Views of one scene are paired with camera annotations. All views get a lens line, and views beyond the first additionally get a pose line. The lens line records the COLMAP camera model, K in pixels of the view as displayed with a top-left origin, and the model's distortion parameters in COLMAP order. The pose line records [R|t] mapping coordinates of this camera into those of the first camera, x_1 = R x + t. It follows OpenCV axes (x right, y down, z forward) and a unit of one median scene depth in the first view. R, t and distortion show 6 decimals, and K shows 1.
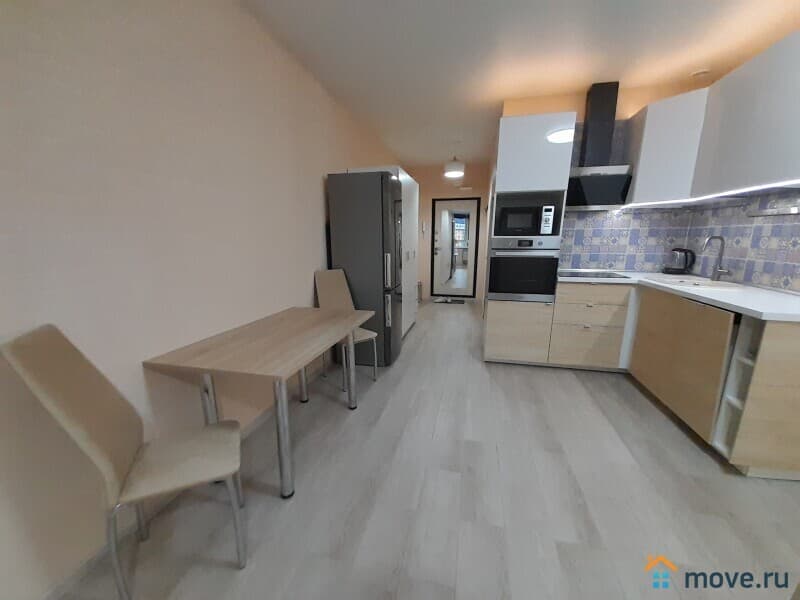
lens RADIAL K [[320.2, 0, 397.0], [0, 320.2, 300.6], [0, 0, 1]] dist [0.010121, -0.002043]
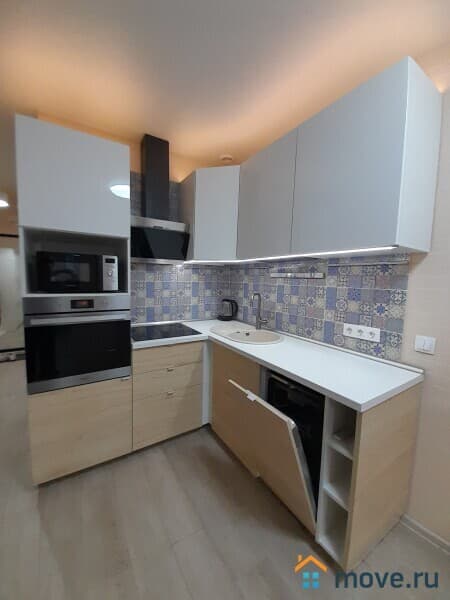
lens RADIAL K [[240.1, 0, 222.8], [0, 240.1, 299.6], [0, 0, 1]] dist [0.010121, -0.002043]
pose [[0.695461, -0.052546, 0.716640, 0.231735], [0.125166, 0.990934, -0.048809, -0.122264], [-0.707579, 0.123644, 0.695733, 0.402498]]
